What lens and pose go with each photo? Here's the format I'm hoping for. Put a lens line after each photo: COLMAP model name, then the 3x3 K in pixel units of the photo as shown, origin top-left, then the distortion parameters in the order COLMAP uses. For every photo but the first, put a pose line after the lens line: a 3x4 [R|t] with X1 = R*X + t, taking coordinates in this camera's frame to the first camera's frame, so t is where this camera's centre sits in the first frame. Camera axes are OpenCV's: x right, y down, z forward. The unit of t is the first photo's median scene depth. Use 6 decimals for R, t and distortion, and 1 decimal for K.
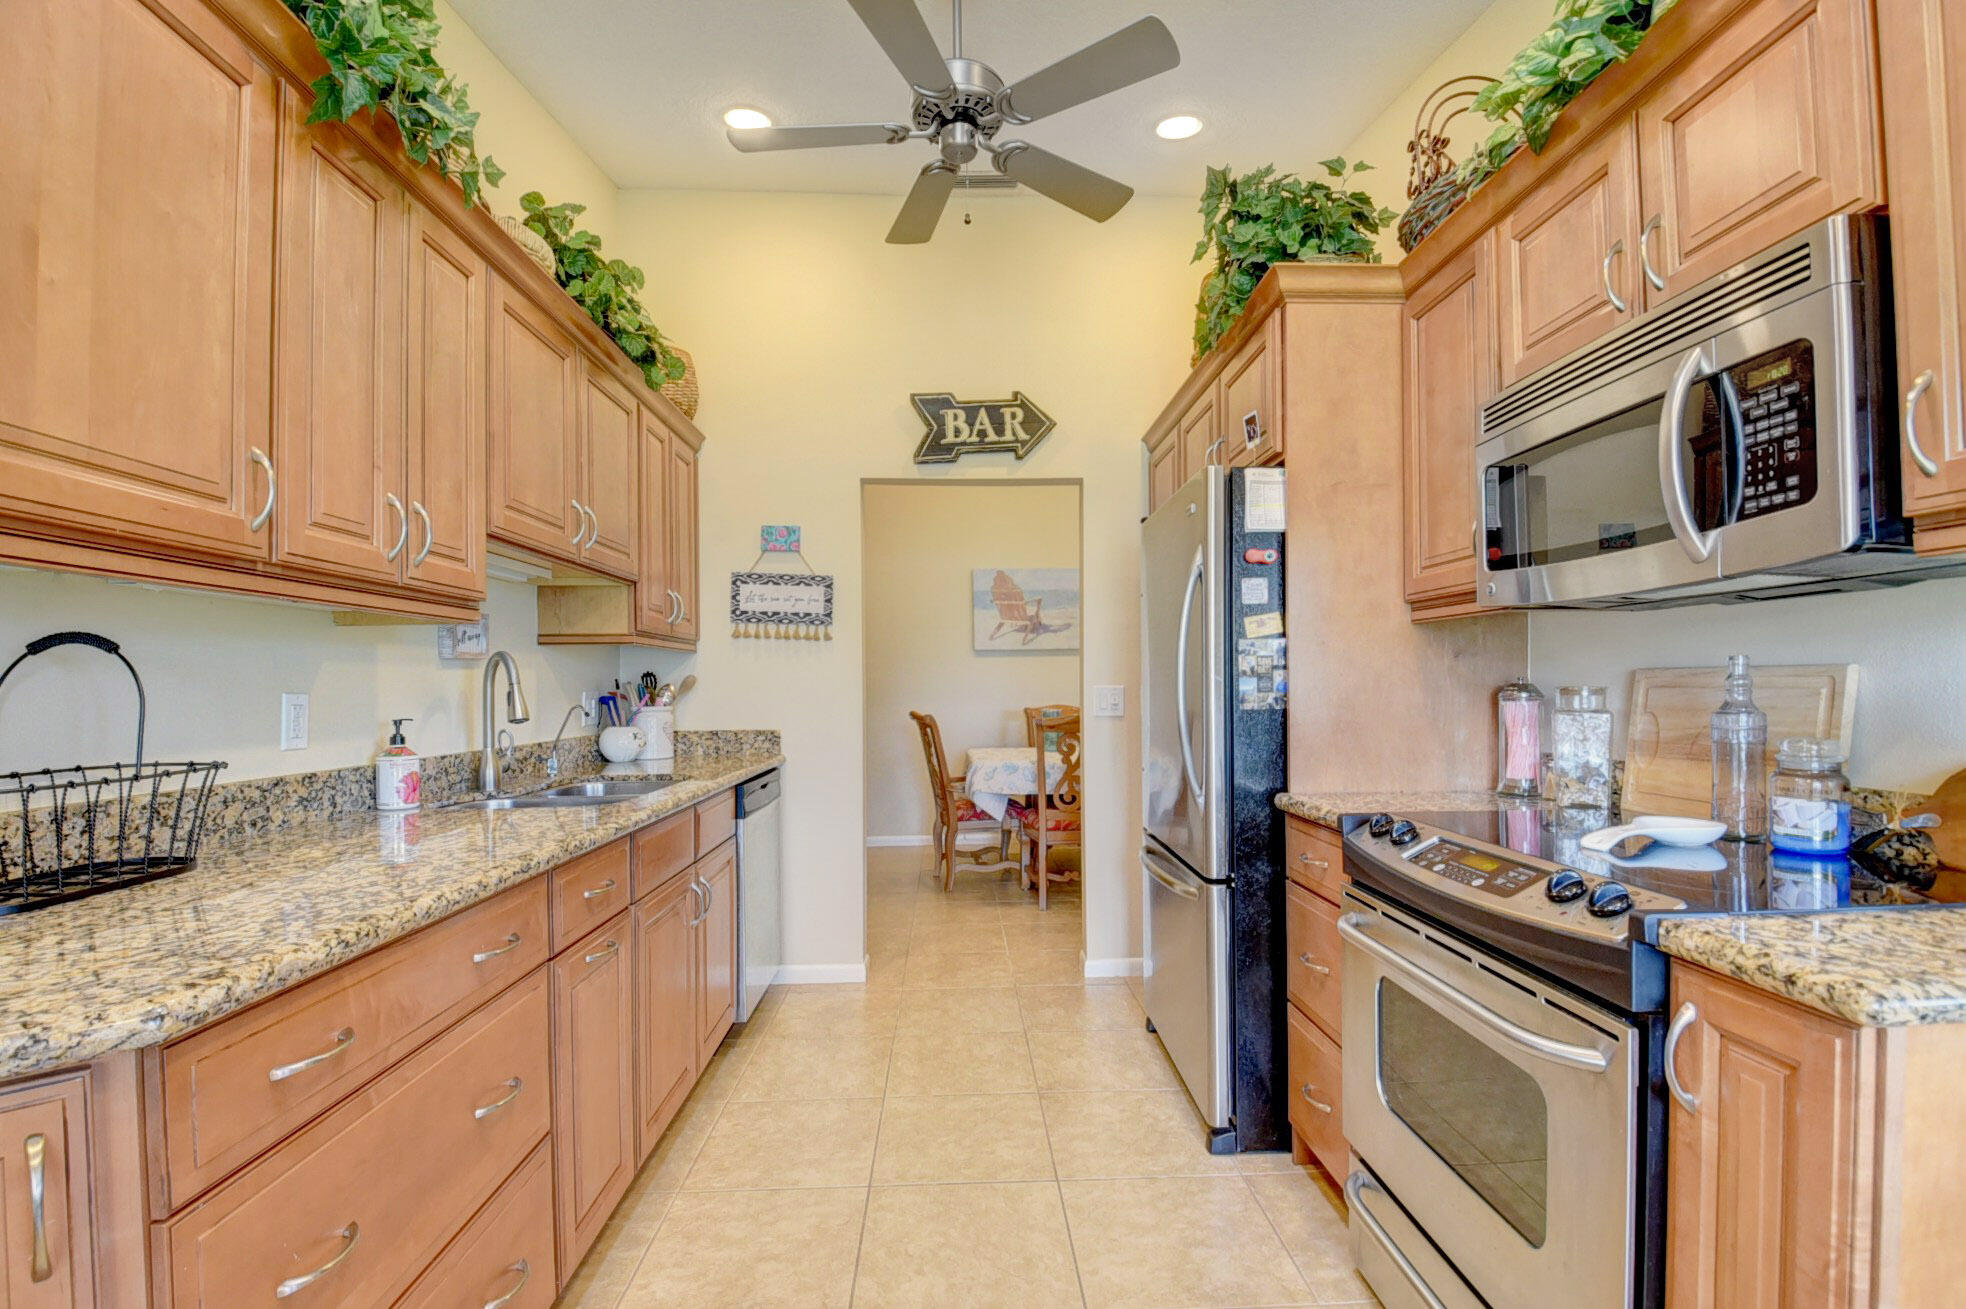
lens RADIAL K [[871.7, 0, 990.9], [0, 871.7, 684.9], [0, 0, 1]] dist [0.023781, -0.035224]
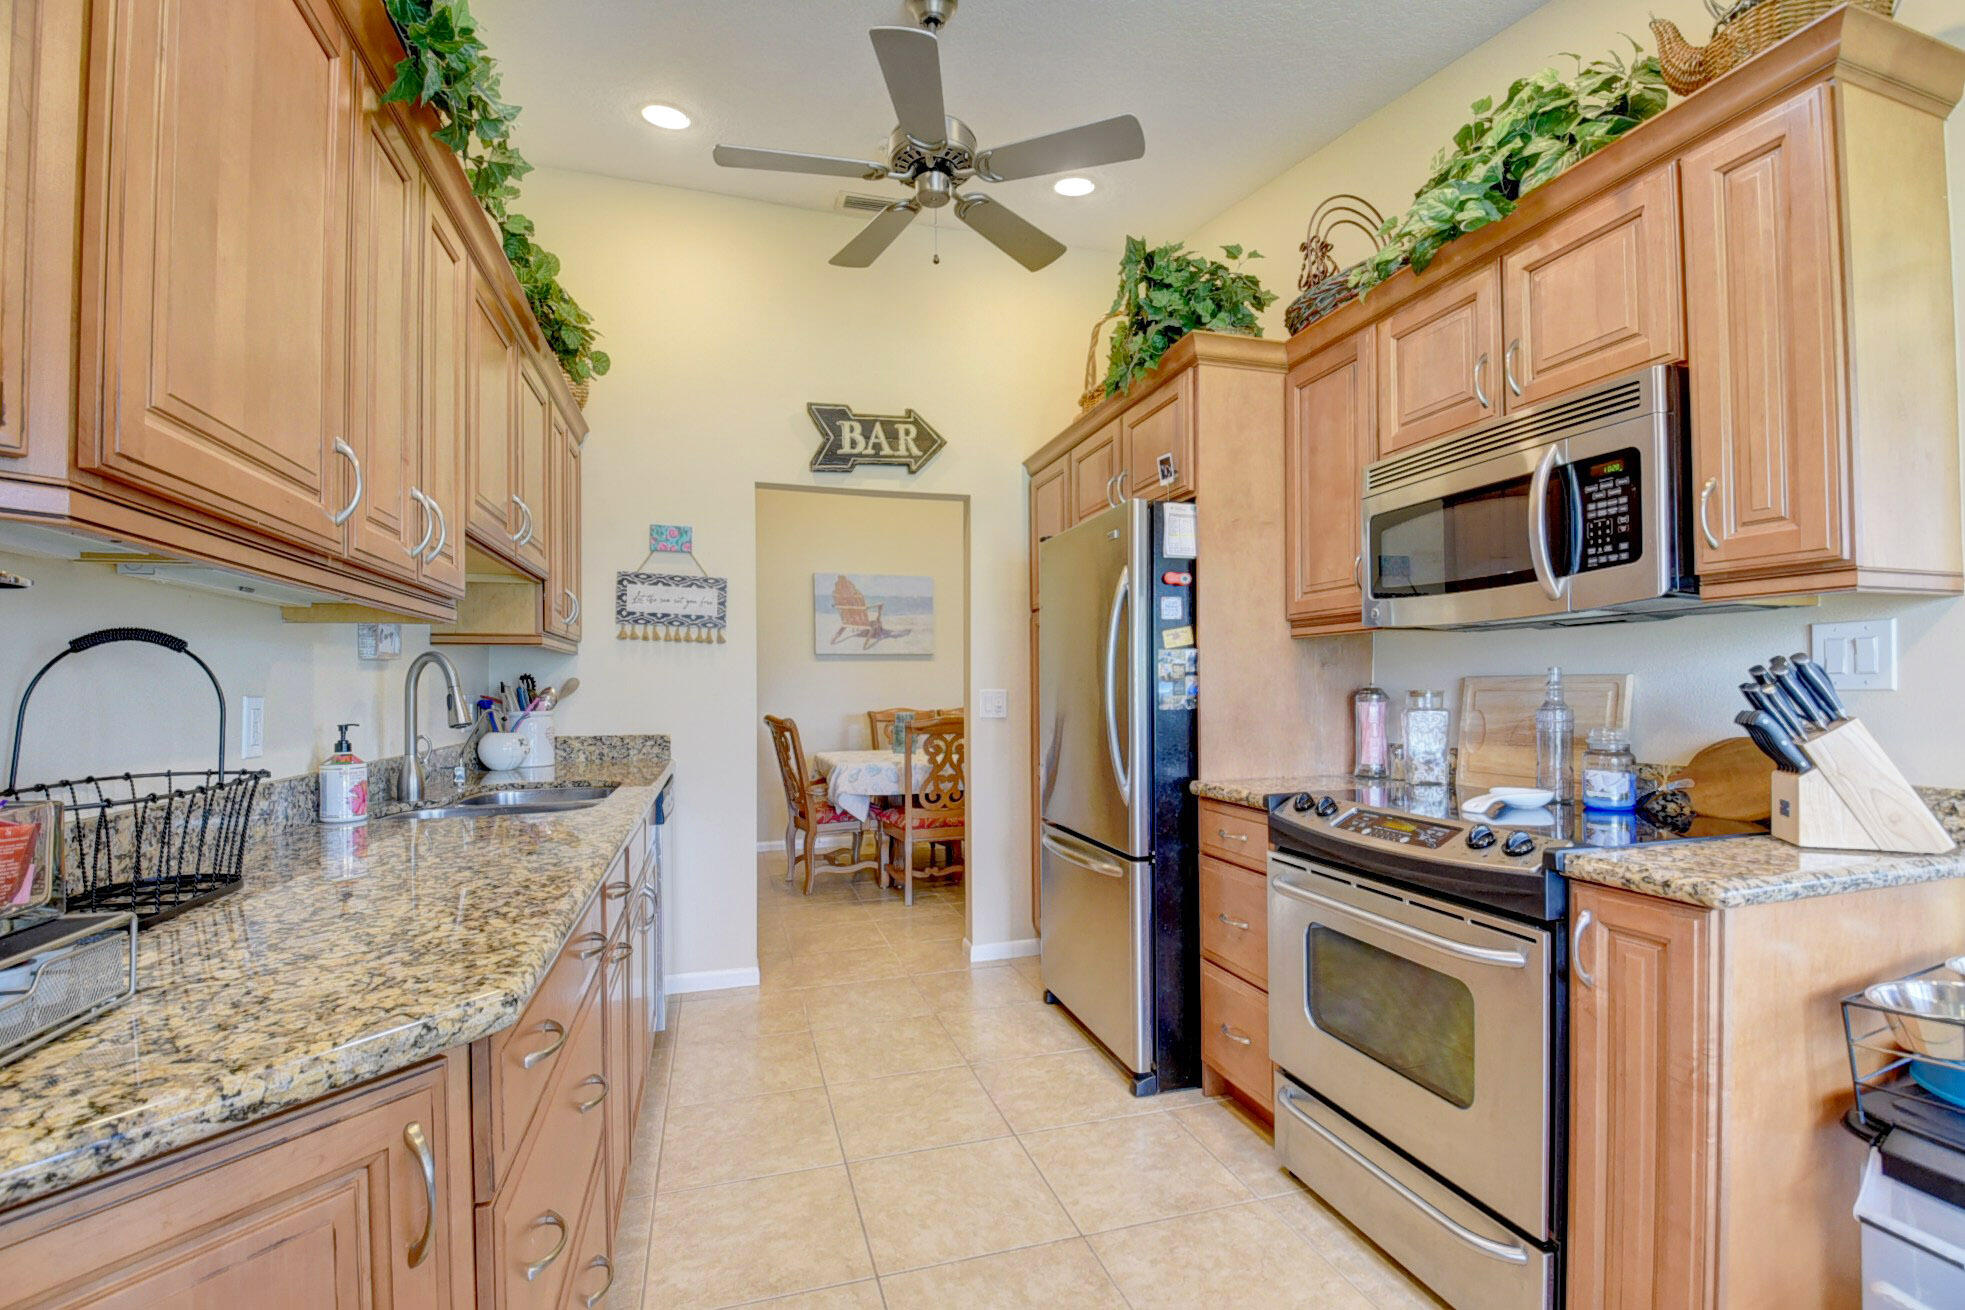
lens RADIAL K [[873.7, 0, 990.7], [0, 873.7, 687.4], [0, 0, 1]] dist [0.029016, -0.044123]
pose [[0.966235, 0.001844, 0.257656, -0.239683], [-0.001293, 0.999997, -0.002307, 0.001356], [-0.257660, 0.001896, 0.966234, -0.067496]]
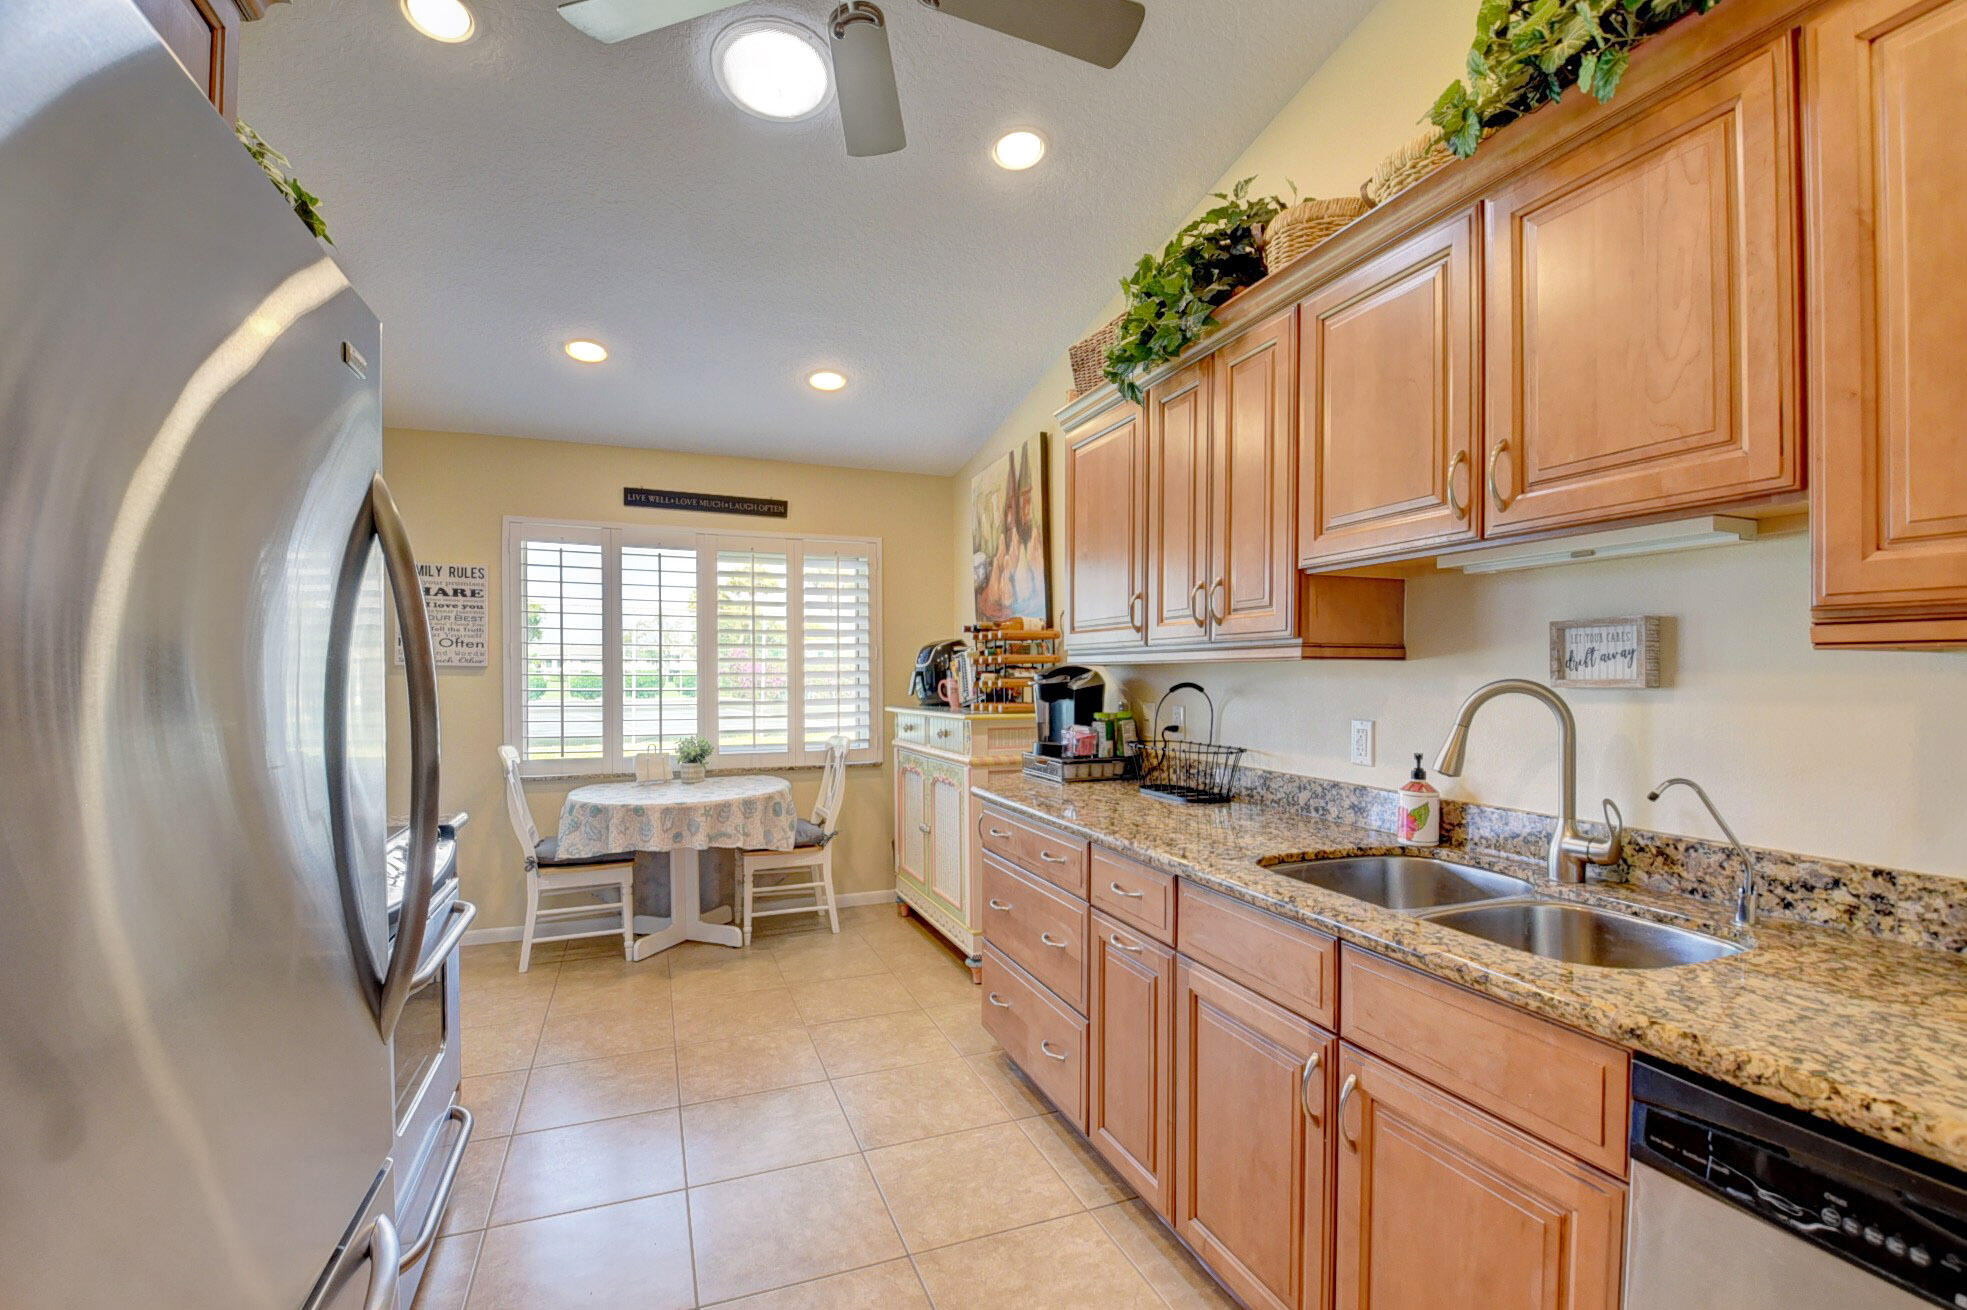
lens RADIAL K [[859.9, 0, 986.8], [0, 859.9, 681.2], [0, 0, 1]] dist [-0.027593, -0.000739]
pose [[-0.947622, 0.009425, -0.319256, 0.075461], [0.006344, 0.999923, 0.010687, -0.050868], [0.319332, 0.008102, -0.947608, 1.640051]]
